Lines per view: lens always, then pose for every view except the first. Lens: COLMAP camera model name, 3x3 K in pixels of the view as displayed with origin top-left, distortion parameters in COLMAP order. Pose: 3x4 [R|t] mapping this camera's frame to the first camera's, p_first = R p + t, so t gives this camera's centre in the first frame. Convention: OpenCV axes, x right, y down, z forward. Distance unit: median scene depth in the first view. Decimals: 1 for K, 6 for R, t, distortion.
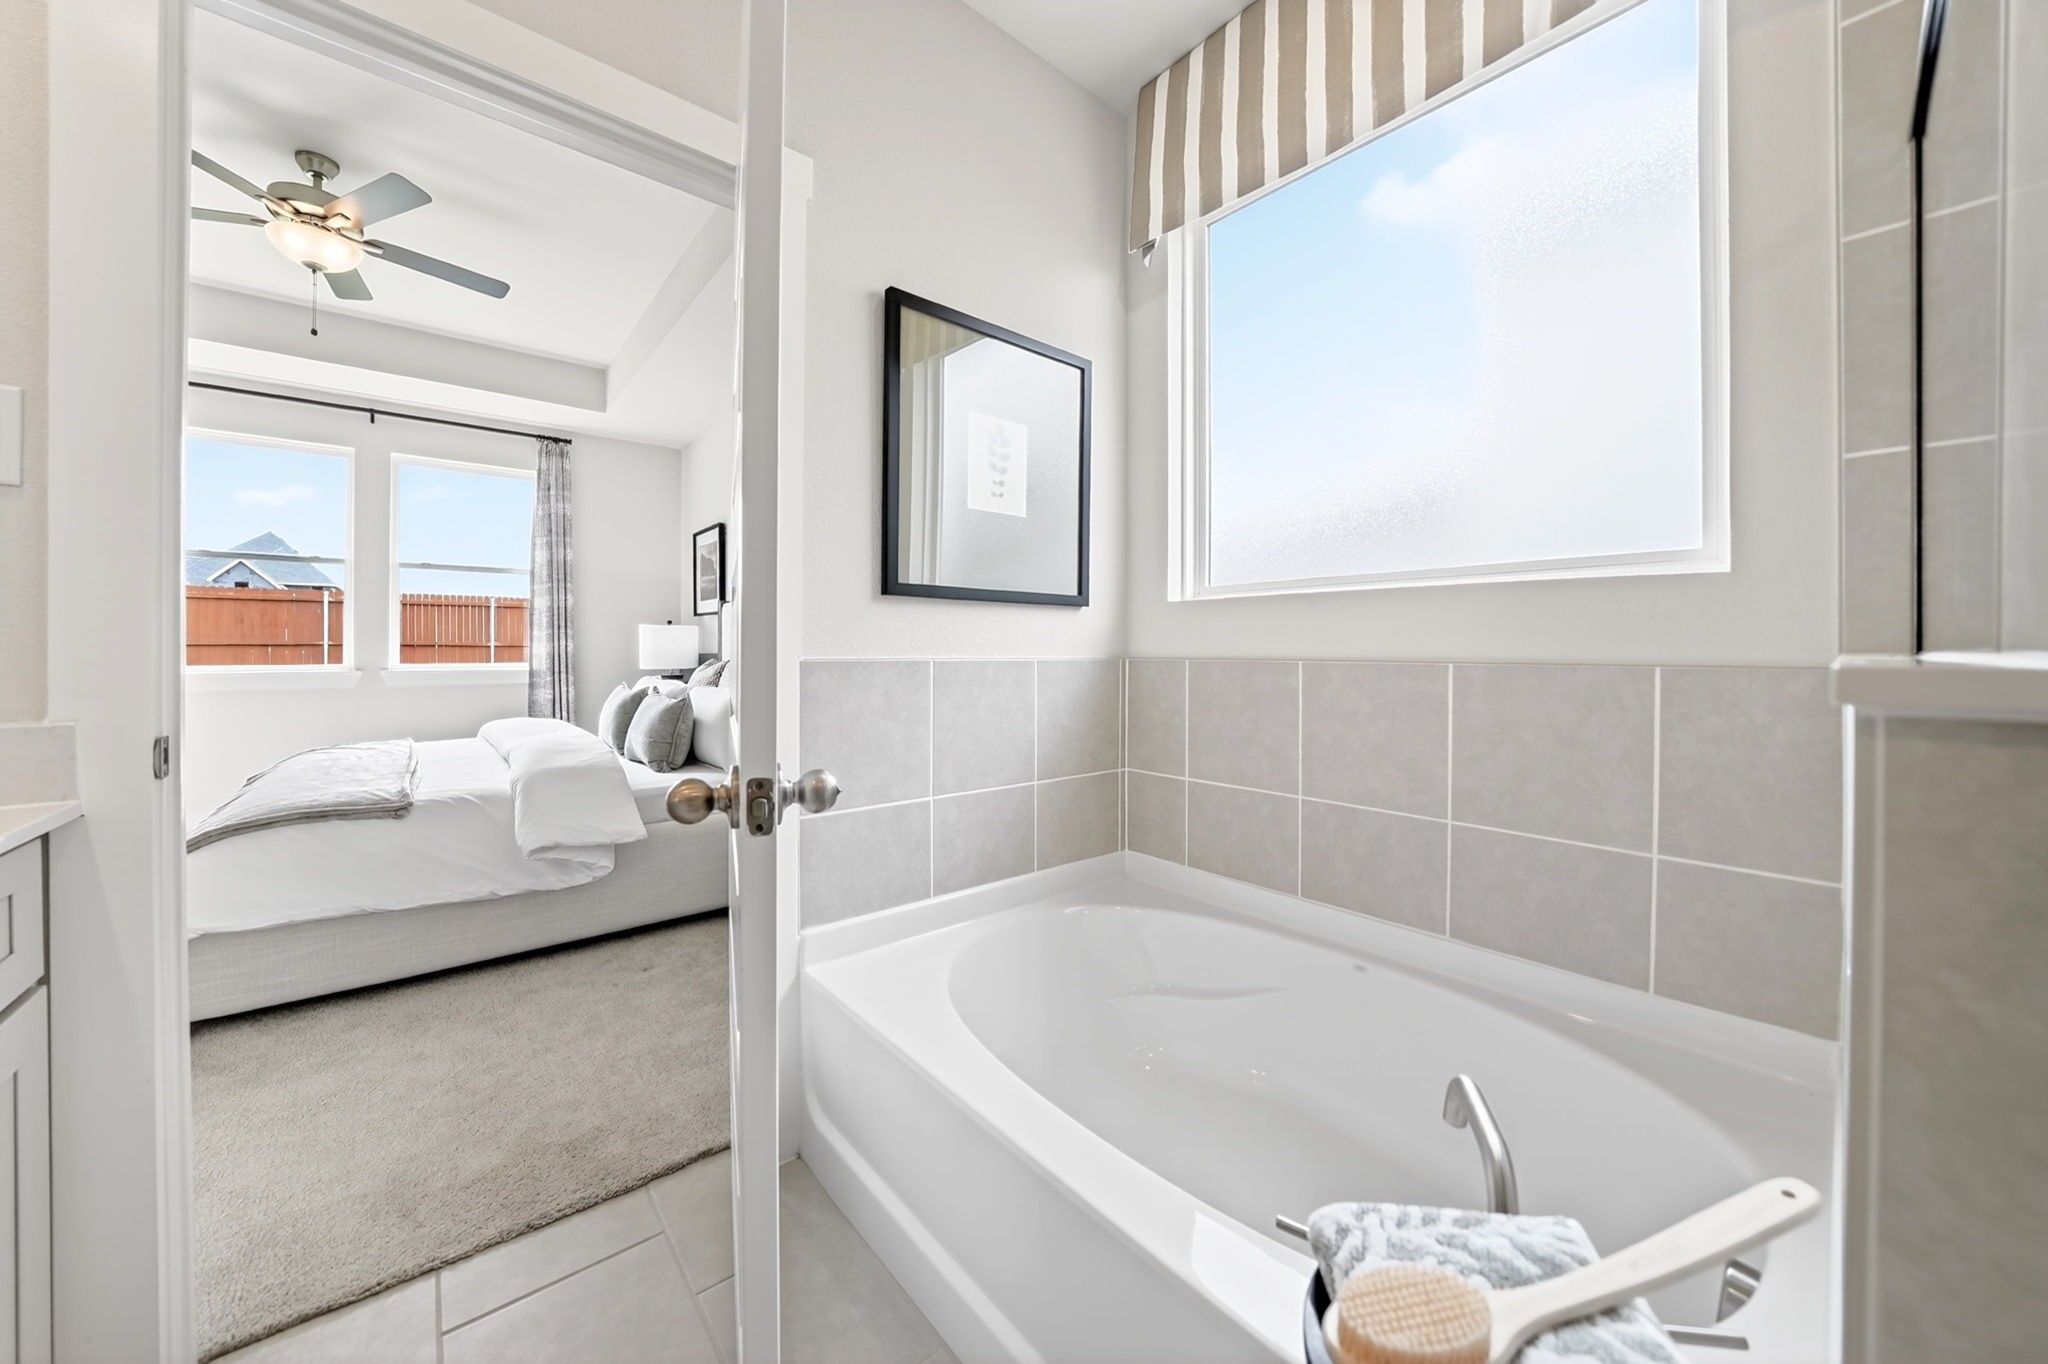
lens RADIAL K [[739.5, 0, 1023.0], [0, 739.5, 645.0], [0, 0, 1]] dist [-0.001063, -0.000056]
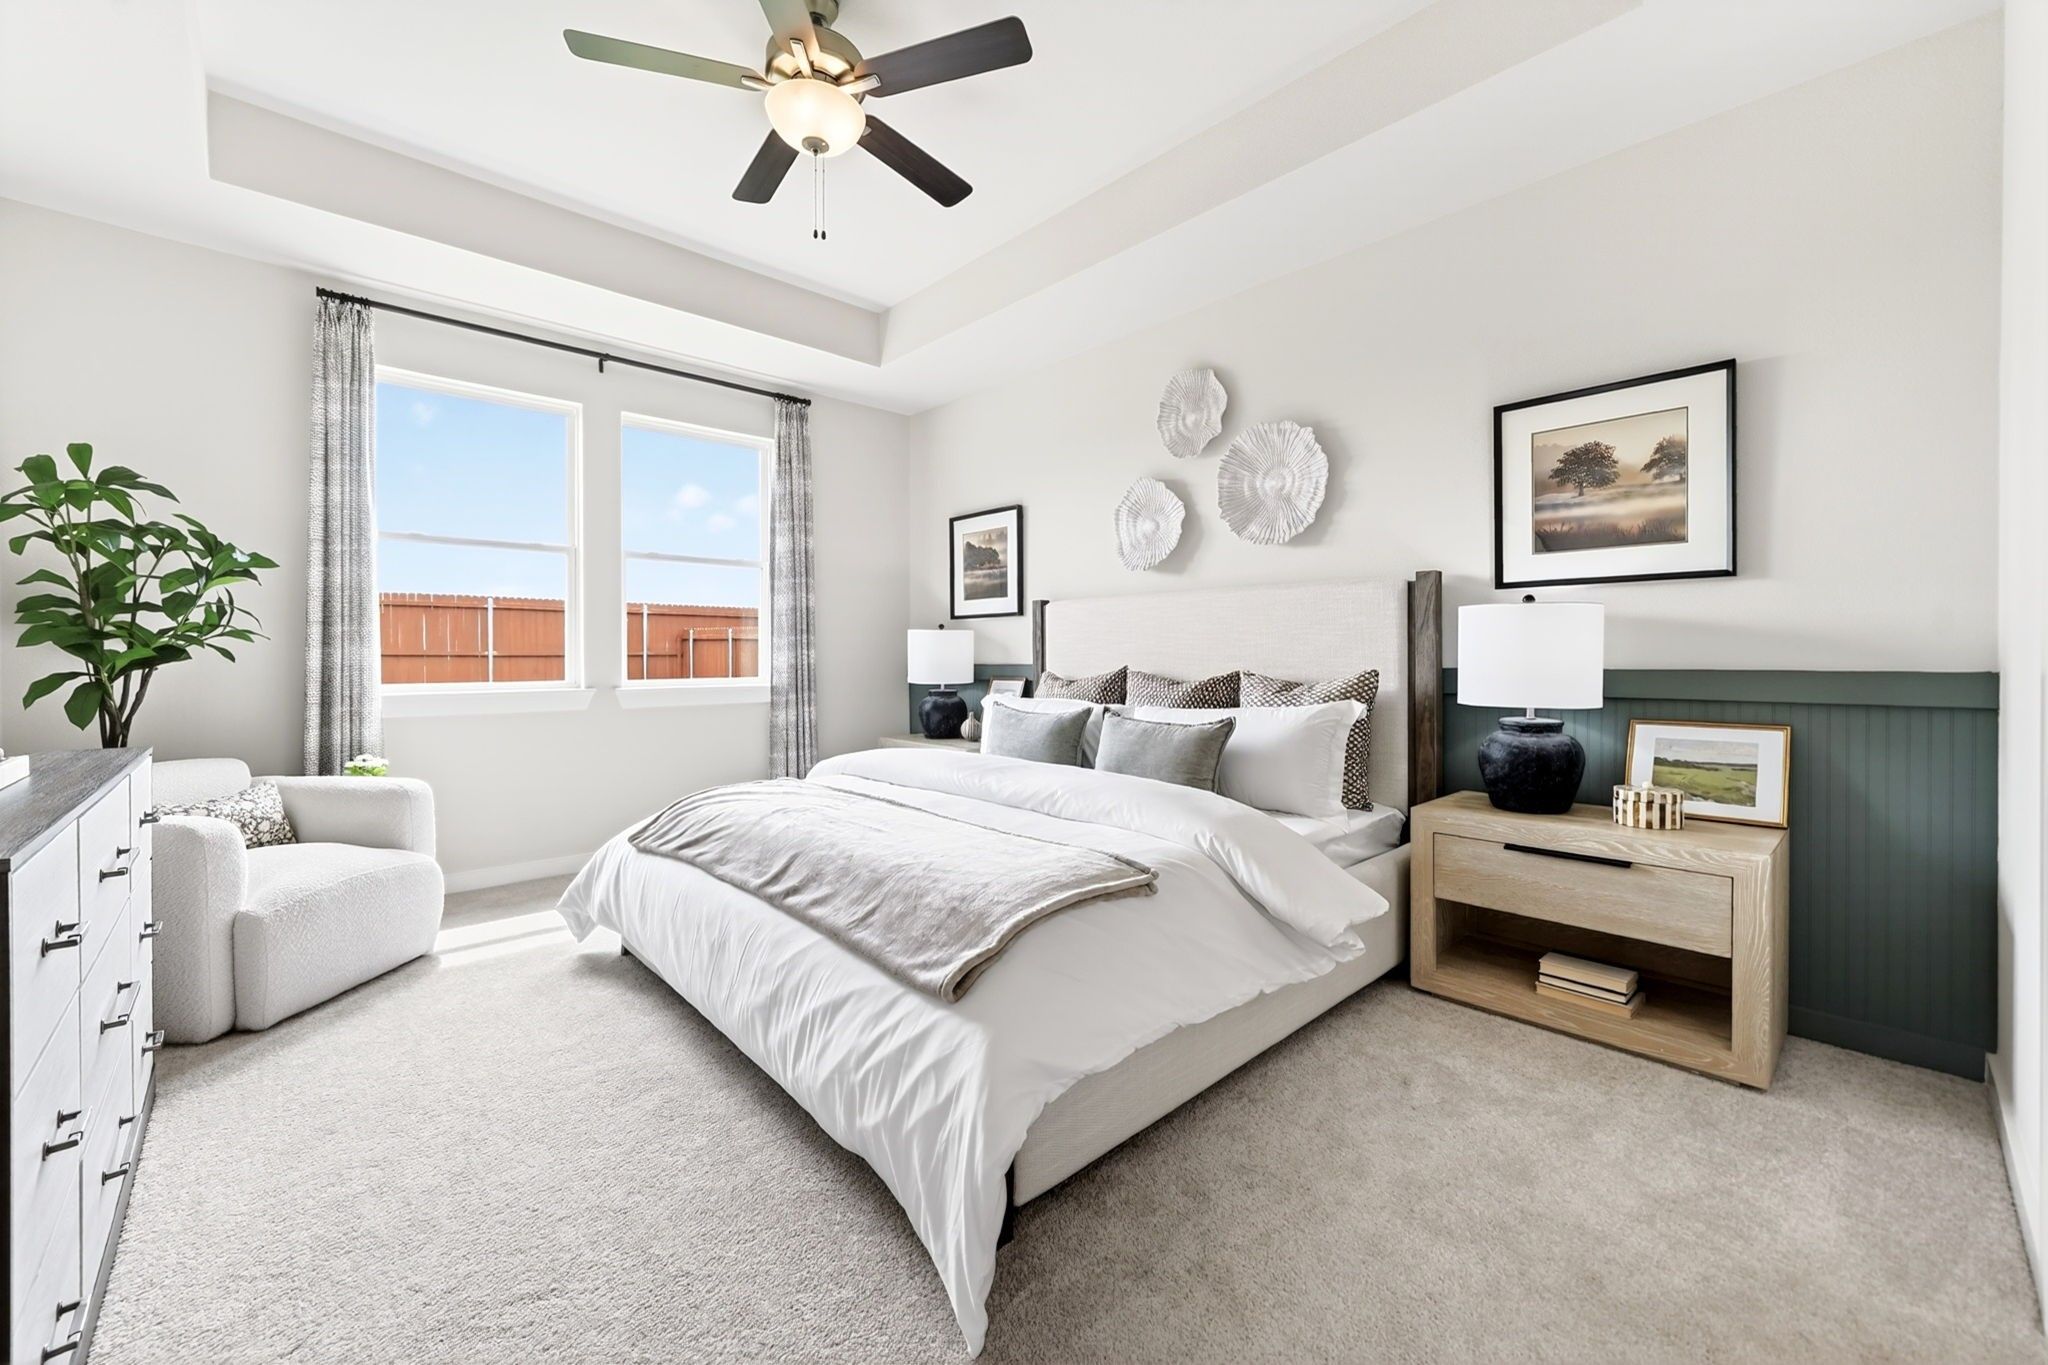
lens RADIAL K [[811.0, 0, 1014.1], [0, 811.0, 667.6], [0, 0, 1]] dist [0.001012, 0.000175]
pose [[0.997289, -0.005806, 0.073361, -0.463760], [0.004254, 0.999764, 0.021296, -0.004169], [-0.073467, -0.020926, 0.997078, 0.097445]]
